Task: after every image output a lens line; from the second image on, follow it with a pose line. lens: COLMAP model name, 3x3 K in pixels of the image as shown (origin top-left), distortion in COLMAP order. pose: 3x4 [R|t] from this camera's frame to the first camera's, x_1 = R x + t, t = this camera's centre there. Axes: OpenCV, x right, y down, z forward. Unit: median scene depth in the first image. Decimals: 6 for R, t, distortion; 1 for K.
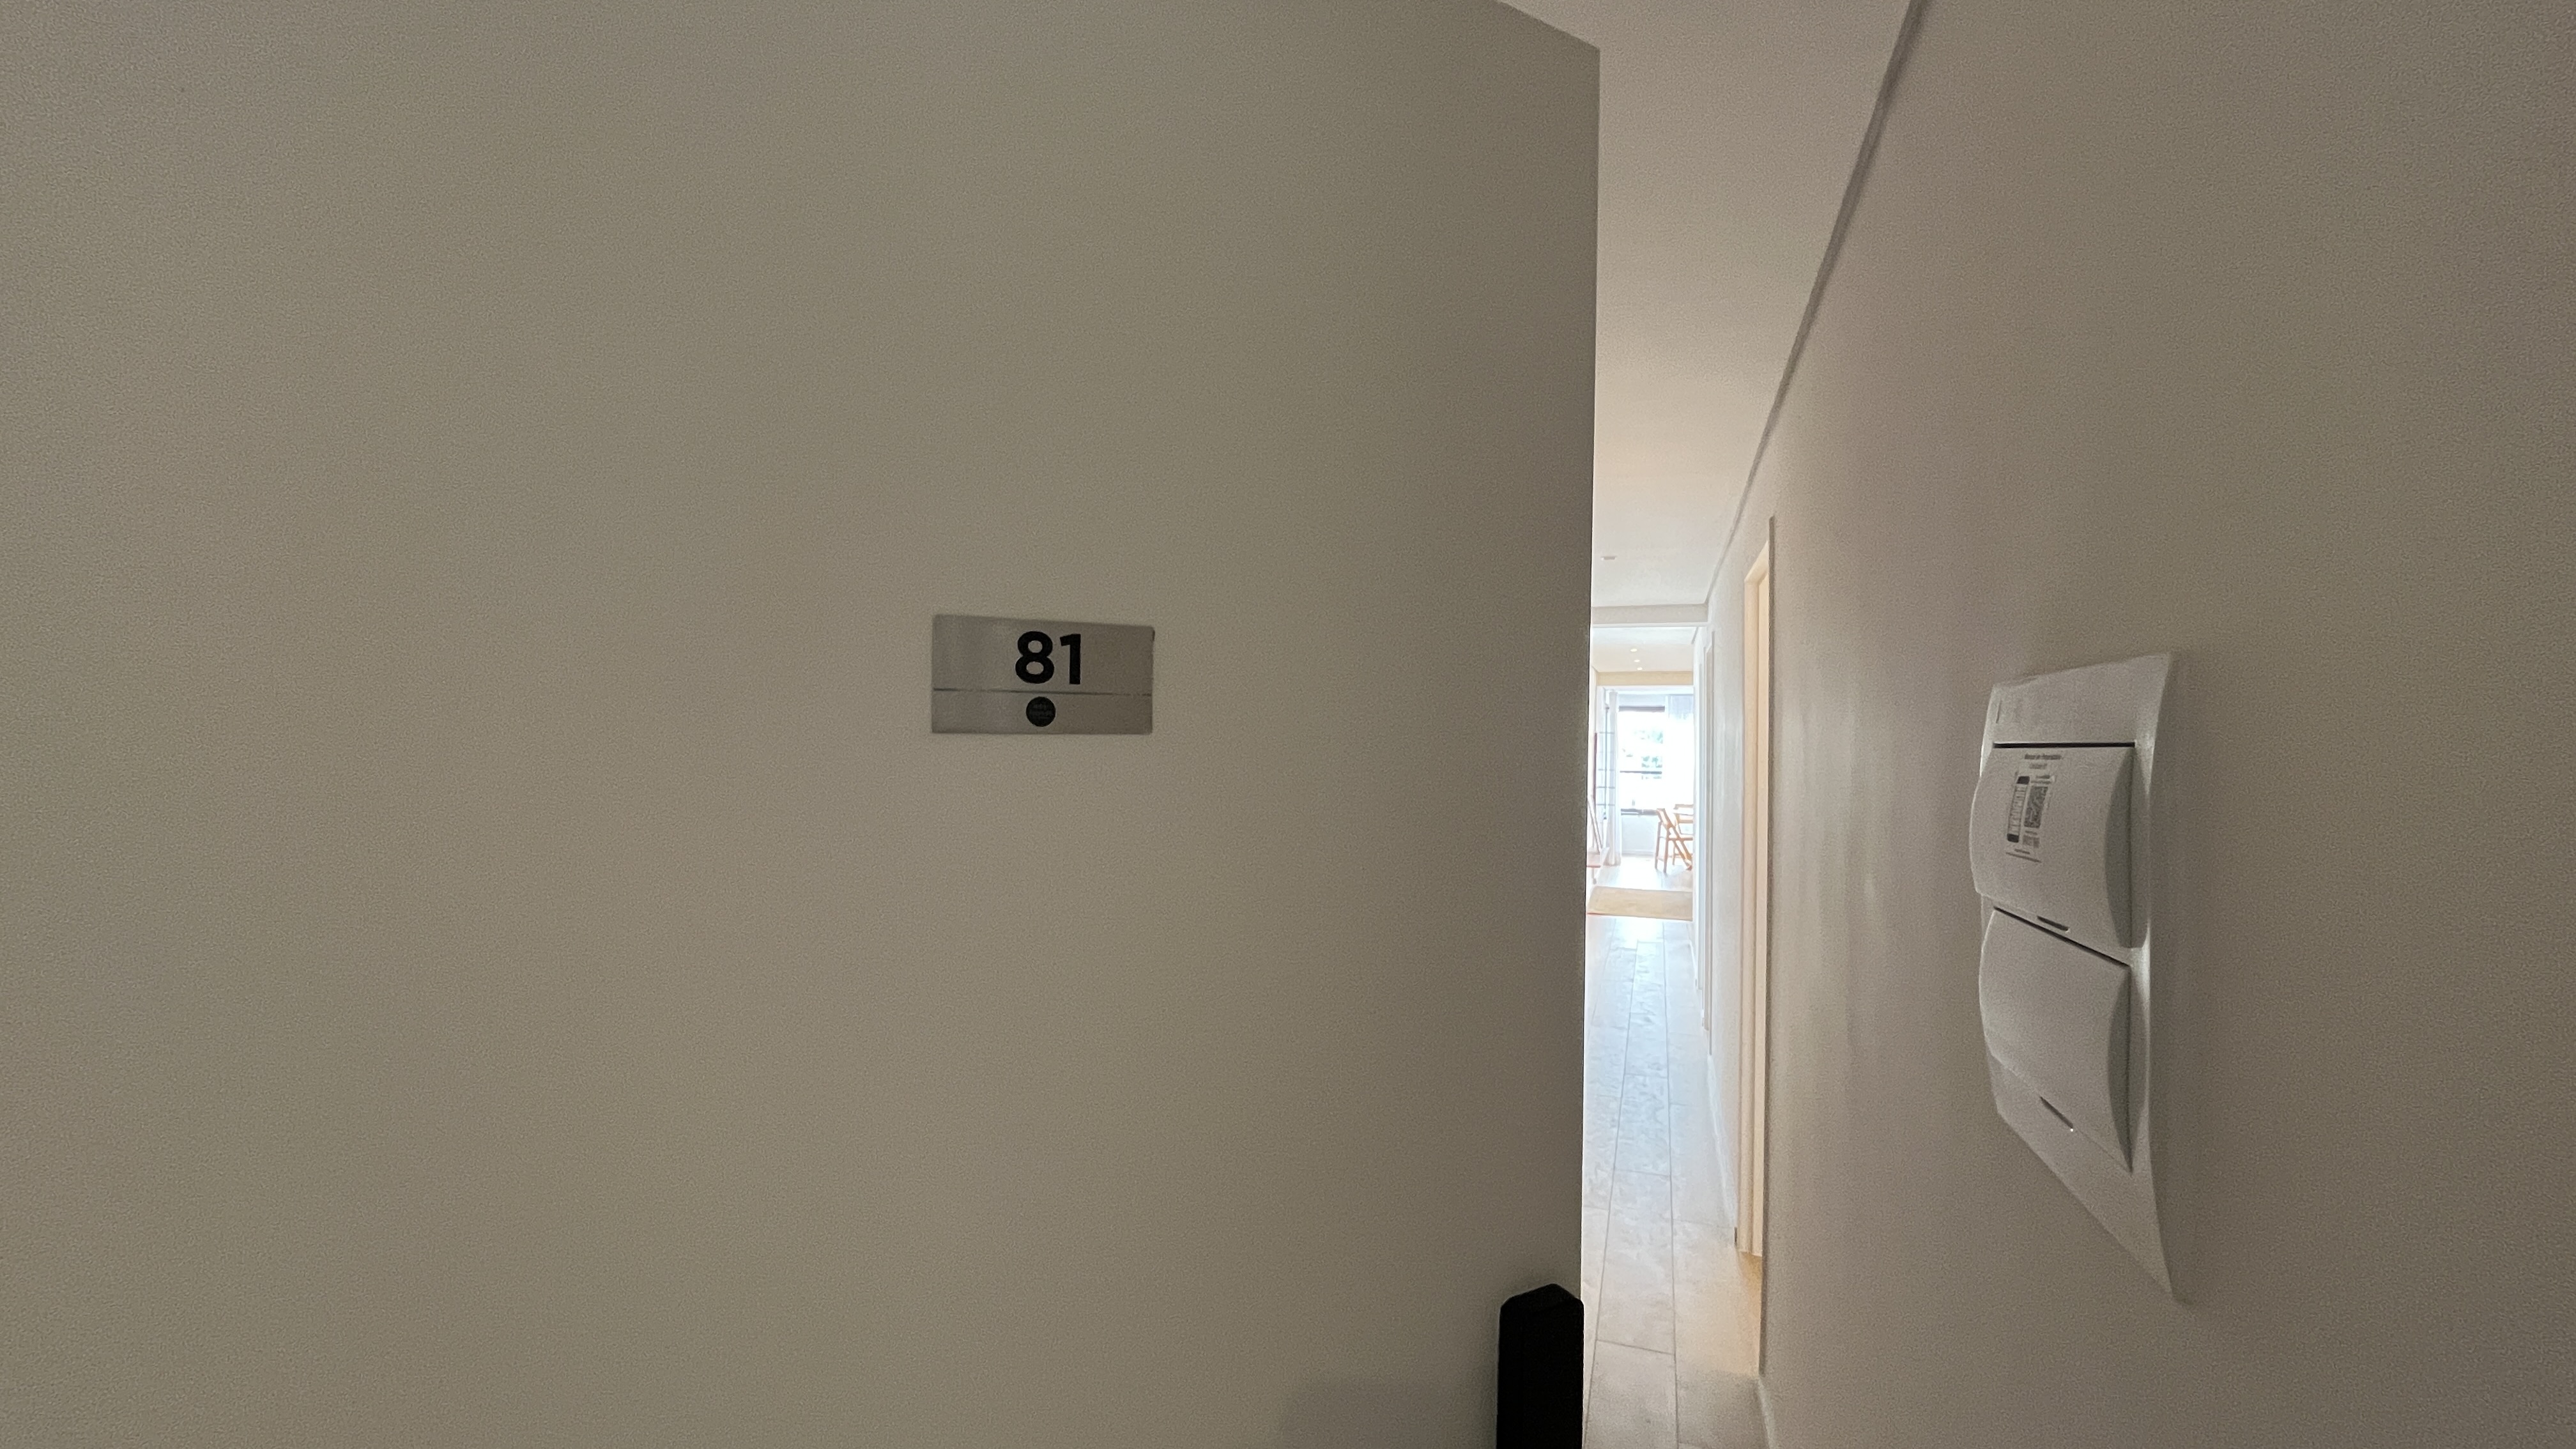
lens RADIAL K [[1054.0, 0, 1283.8], [0, 1054.0, 719.4], [0, 0, 1]] dist [-0.000446, 0.000442]
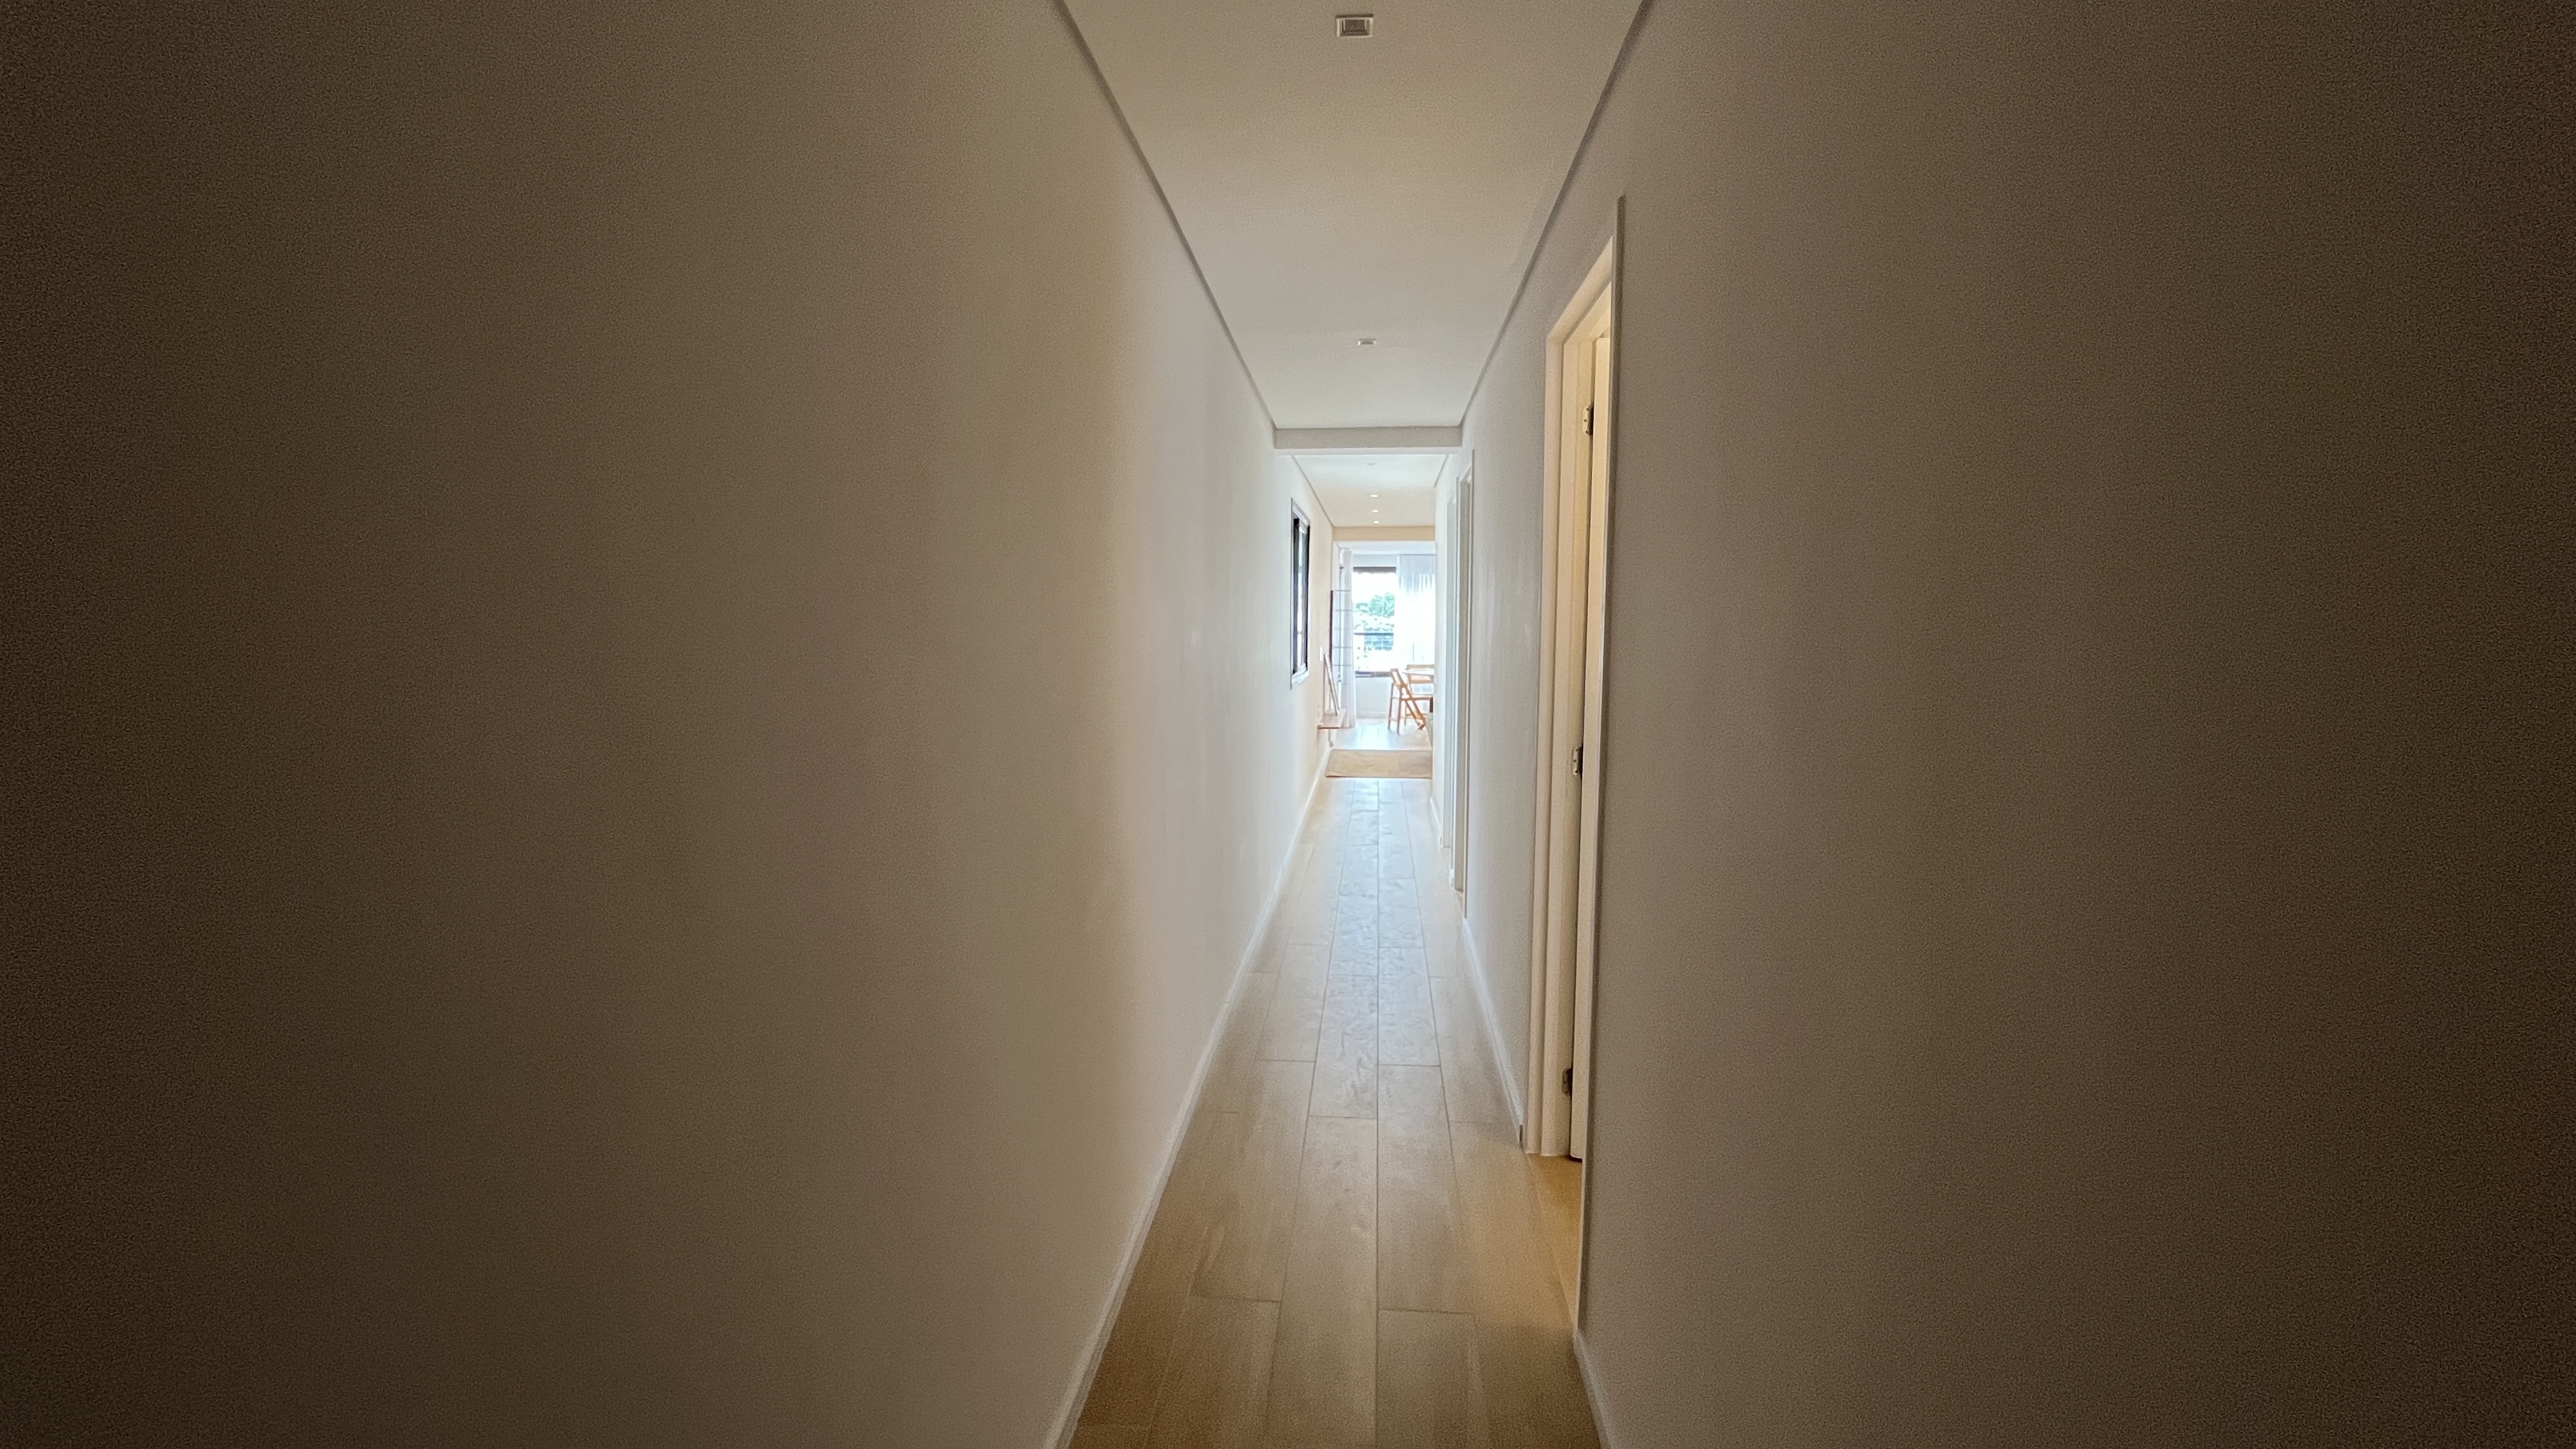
lens RADIAL K [[1054.0, 0, 1283.8], [0, 1054.0, 719.4], [0, 0, 1]] dist [-0.000446, 0.000442]
pose [[0.968540, -0.040290, 0.245574, 0.017215], [0.011275, 0.992898, 0.118433, 0.019225], [-0.248601, -0.111938, 0.962116, 0.098272]]
